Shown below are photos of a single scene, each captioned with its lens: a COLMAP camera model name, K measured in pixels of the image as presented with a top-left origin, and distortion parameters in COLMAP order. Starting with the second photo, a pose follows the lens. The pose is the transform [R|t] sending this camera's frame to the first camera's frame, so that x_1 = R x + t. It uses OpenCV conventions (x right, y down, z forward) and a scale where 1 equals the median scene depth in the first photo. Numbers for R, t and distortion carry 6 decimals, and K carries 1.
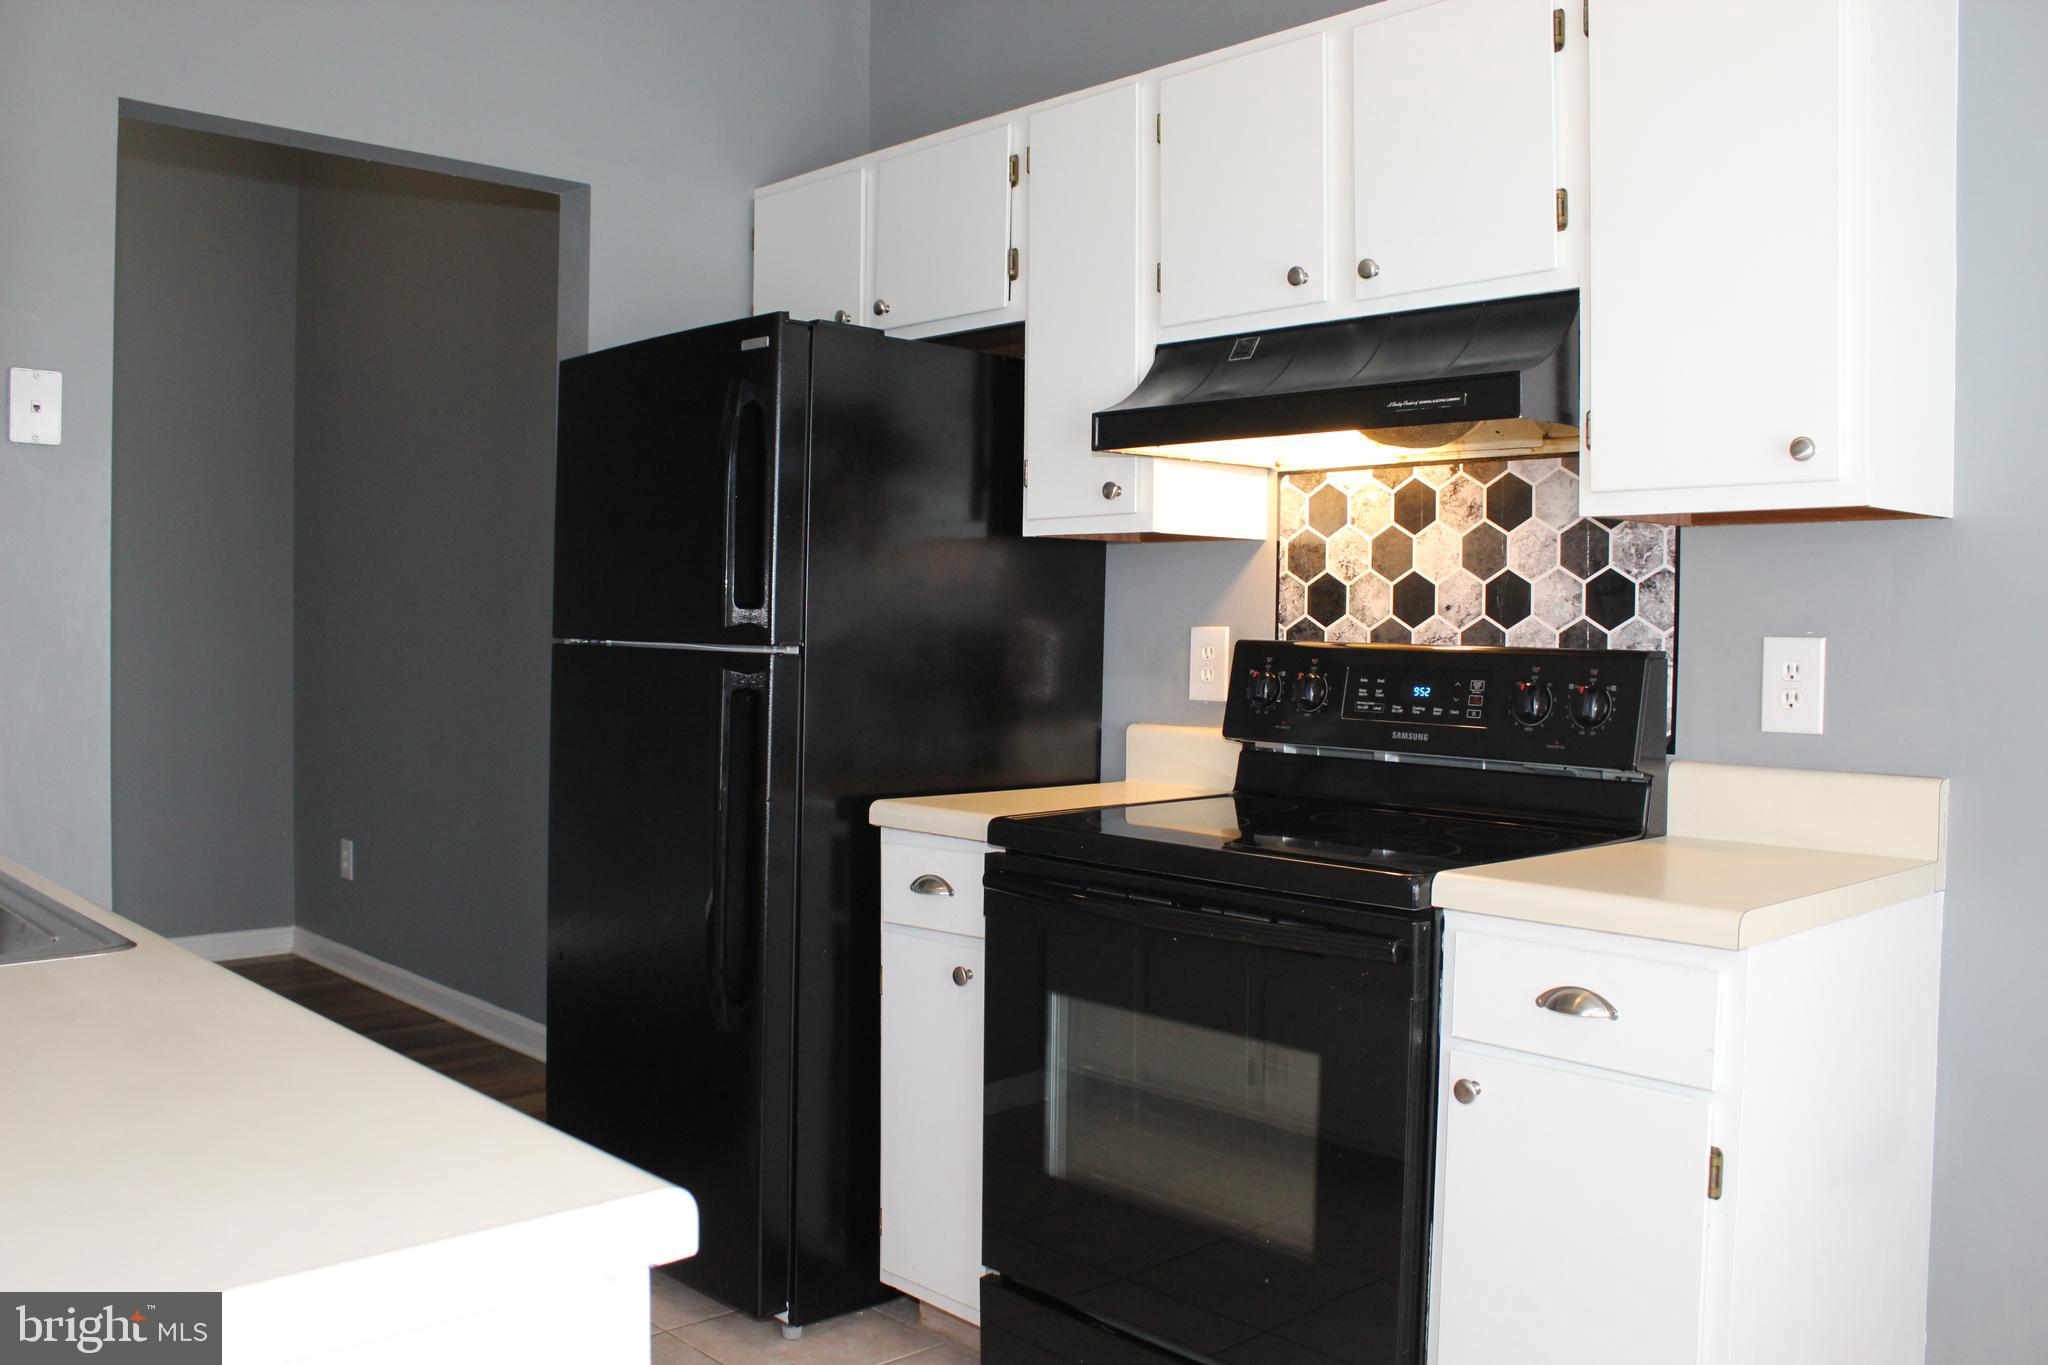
lens RADIAL K [[1726.6, 0, 1034.5], [0, 1726.6, 686.4], [0, 0, 1]] dist [-0.156677, 0.128949]
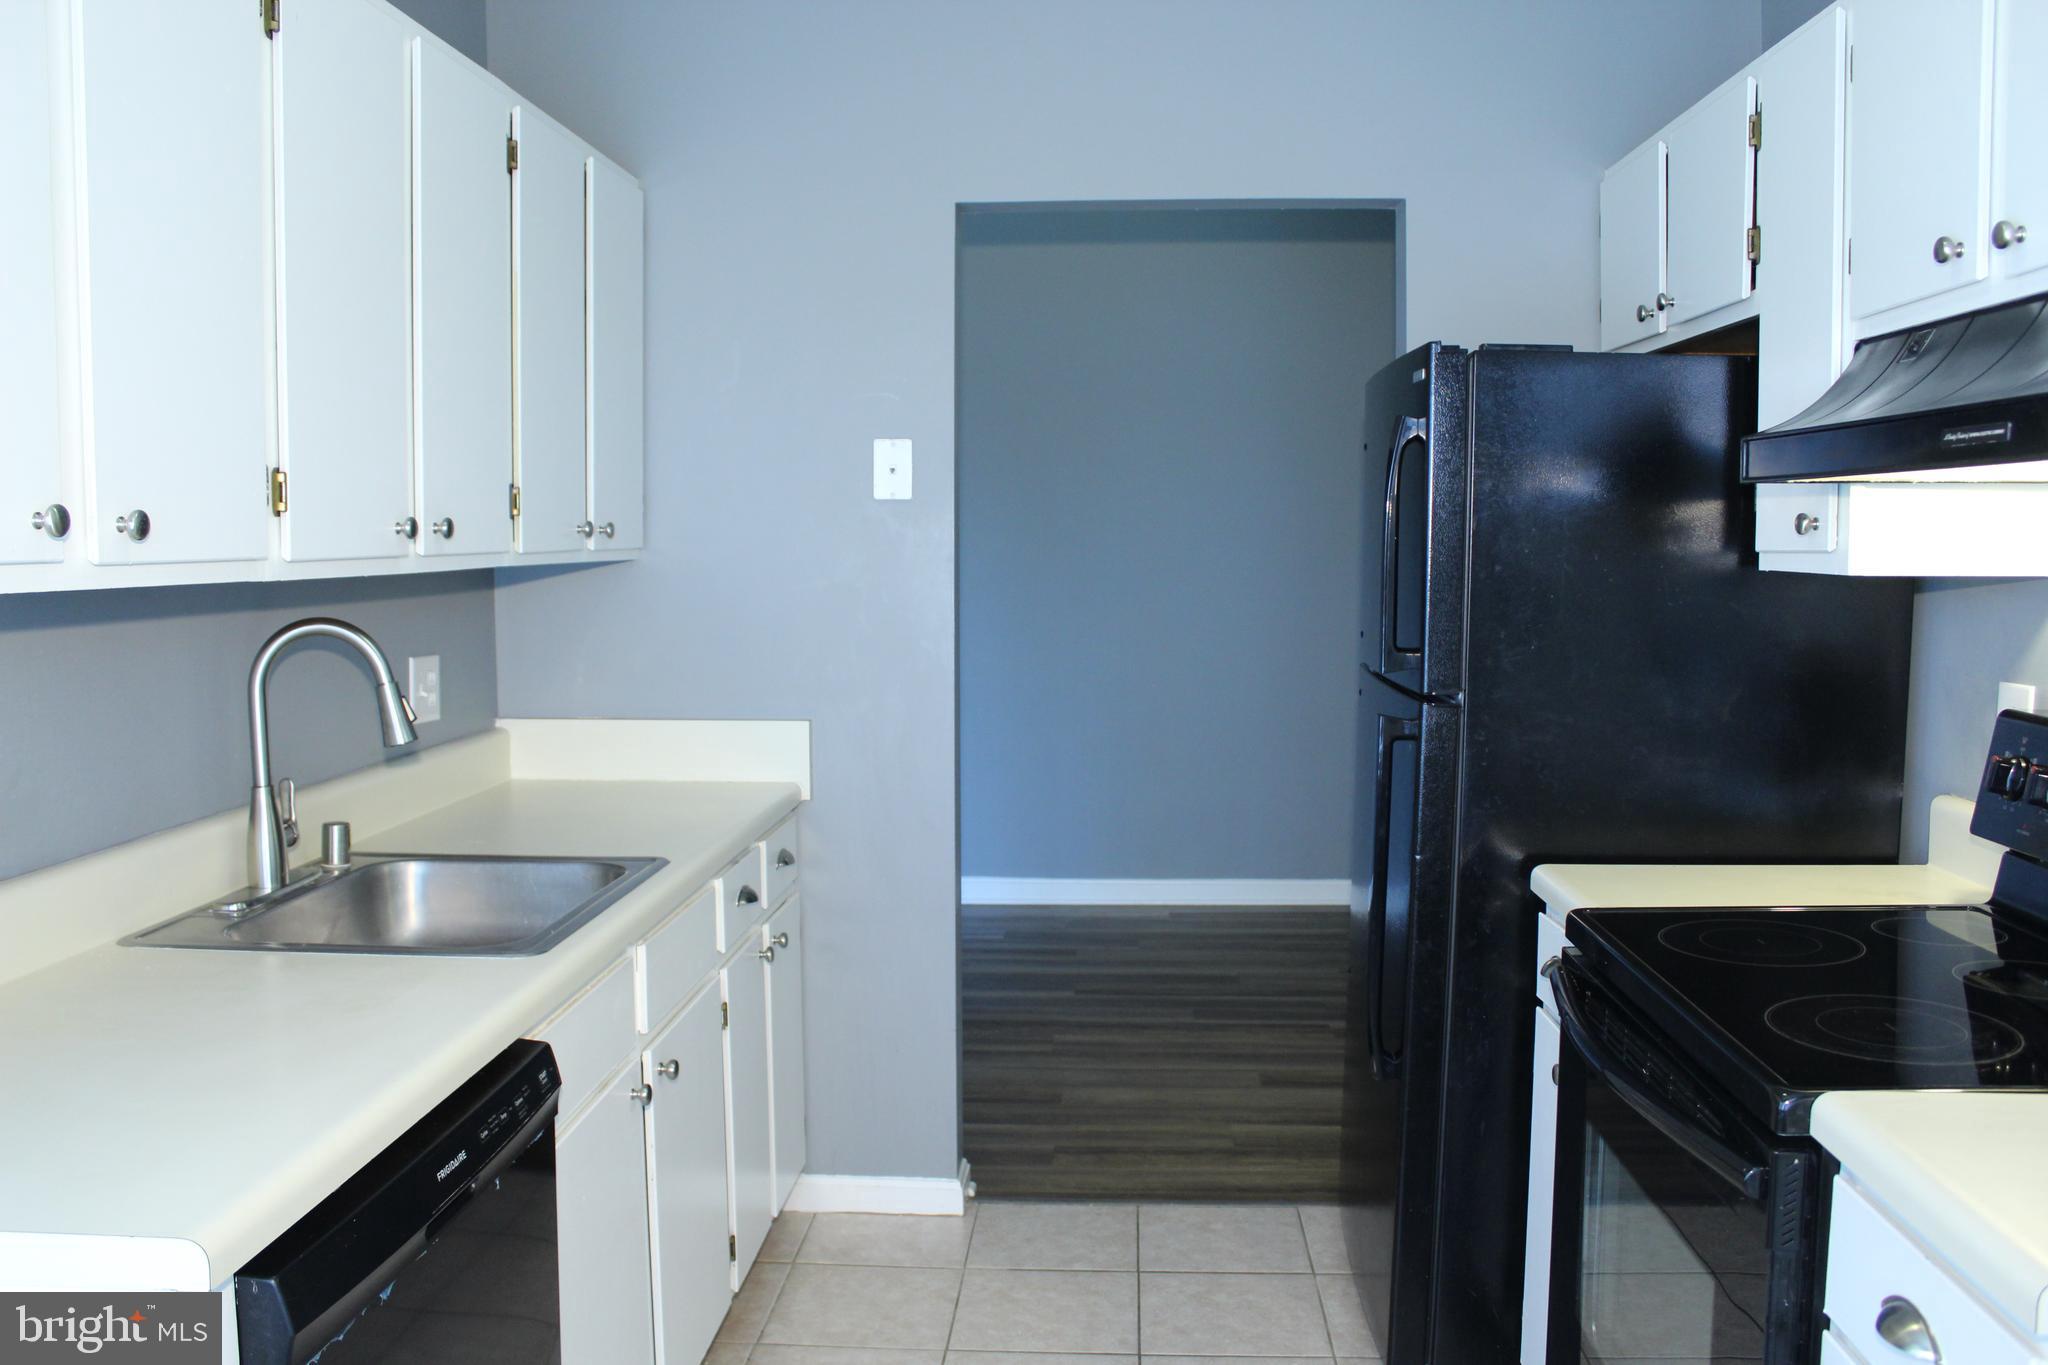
lens RADIAL K [[1726.6, 0, 1024.8], [0, 1726.6, 678.1], [0, 0, 1]] dist [-0.156677, 0.128949]
pose [[0.685655, 0.046159, -0.726461, 0.454105], [-0.016071, 0.998704, 0.048289, -0.089104], [0.727749, -0.021434, 0.685509, 0.221740]]
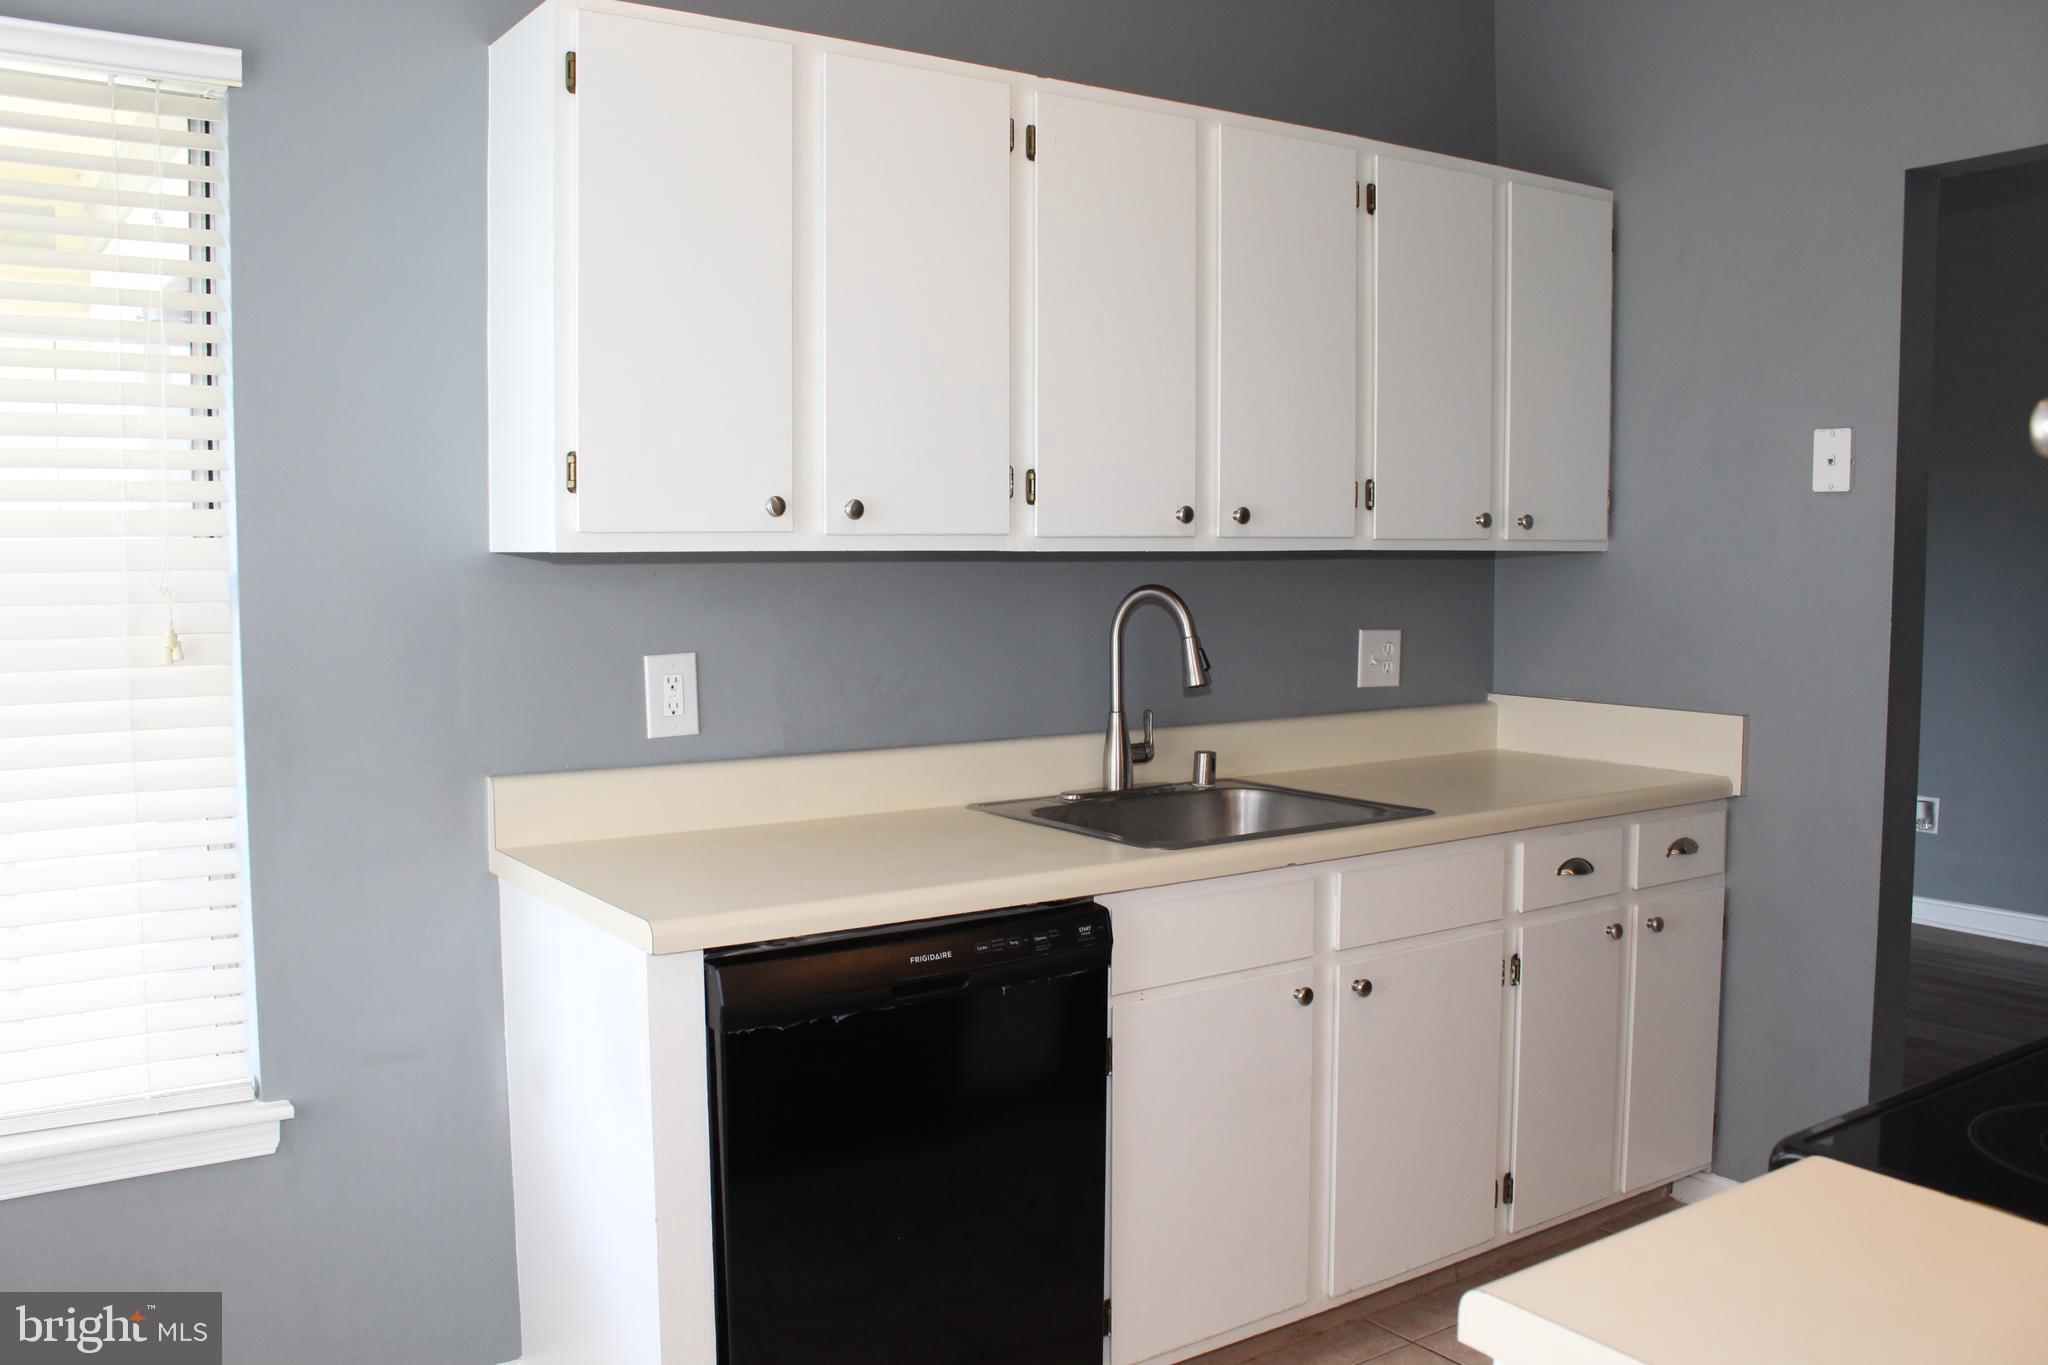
lens RADIAL K [[1726.6, 0, 1020.1], [0, 1726.6, 680.1], [0, 0, 1]] dist [-0.156677, 0.128949]
pose [[-0.129522, 0.066787, -0.989325, 0.754631], [-0.038638, 0.996631, 0.072339, -0.088253], [0.990824, 0.047595, -0.126505, 0.670170]]
